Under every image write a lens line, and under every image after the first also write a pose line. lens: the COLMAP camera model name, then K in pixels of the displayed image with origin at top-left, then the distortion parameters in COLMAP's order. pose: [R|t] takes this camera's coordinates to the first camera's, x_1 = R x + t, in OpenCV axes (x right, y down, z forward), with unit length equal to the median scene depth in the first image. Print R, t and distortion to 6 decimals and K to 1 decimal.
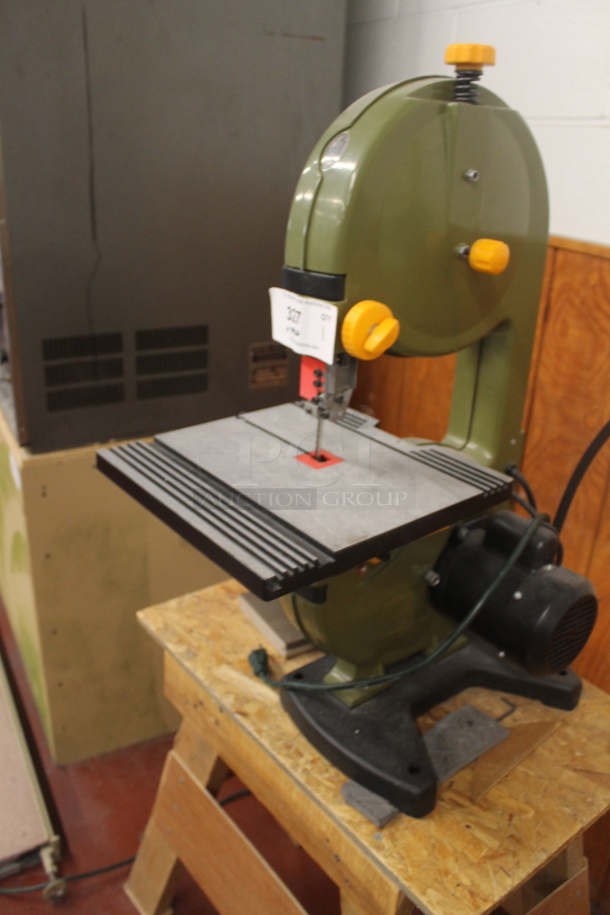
lens RADIAL K [[759.9, 0, 305.0], [0, 759.9, 457.5], [0, 0, 1]] dist [-0.168011, 0.128539]
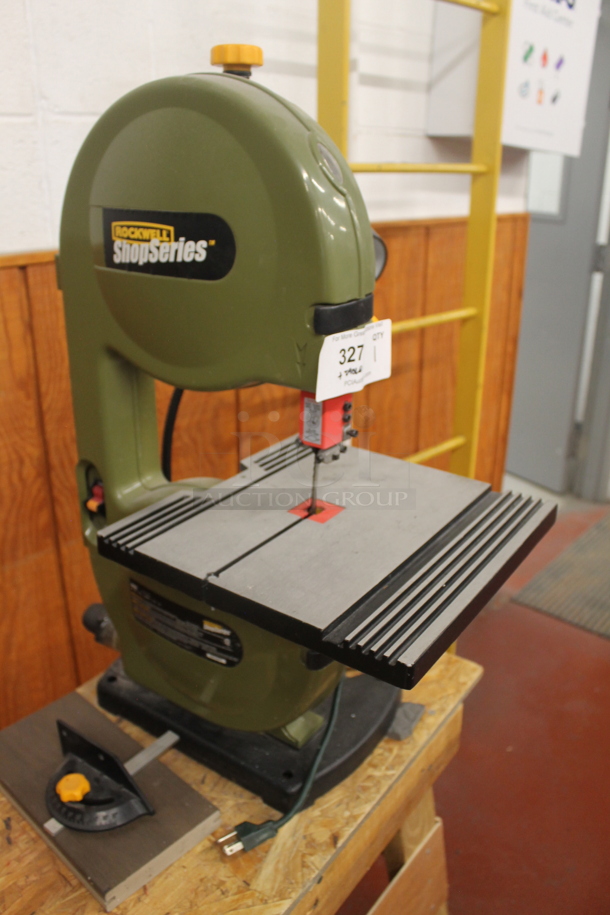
lens RADIAL K [[759.9, 0, 305.0], [0, 759.9, 457.5], [0, 0, 1]] dist [-0.168011, 0.128539]
pose [[-0.274107, -0.401903, 0.873693, -0.619442], [0.361875, 0.798613, 0.480899, -0.407127], [-0.891017, 0.447985, -0.073467, 0.892861]]
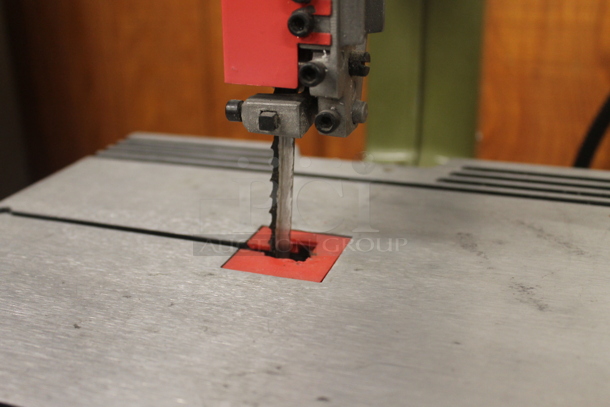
lens RADIAL K [[642.2, 0, 305.0], [0, 642.2, 203.5], [0, 0, 1]] dist [-0.001753, 0.000014]
pose [[0.857488, -0.248592, 0.450462, -0.094542], [0.254143, 0.965911, 0.049268, -0.029652], [-0.447354, 0.072236, 0.891435, 0.604496]]
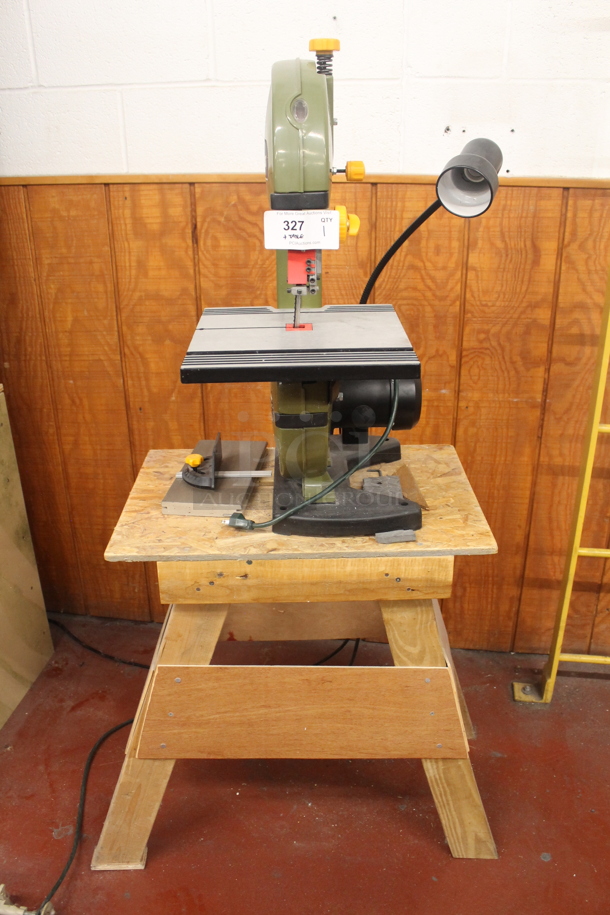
lens RADIAL K [[759.9, 0, 305.0], [0, 759.9, 457.5], [0, 0, 1]] dist [-0.168011, 0.128539]
pose [[0.615388, -0.375182, 0.693207, -0.894354], [0.344863, 0.918969, 0.191221, -0.034927], [-0.708779, 0.121386, 0.694909, 0.029404]]
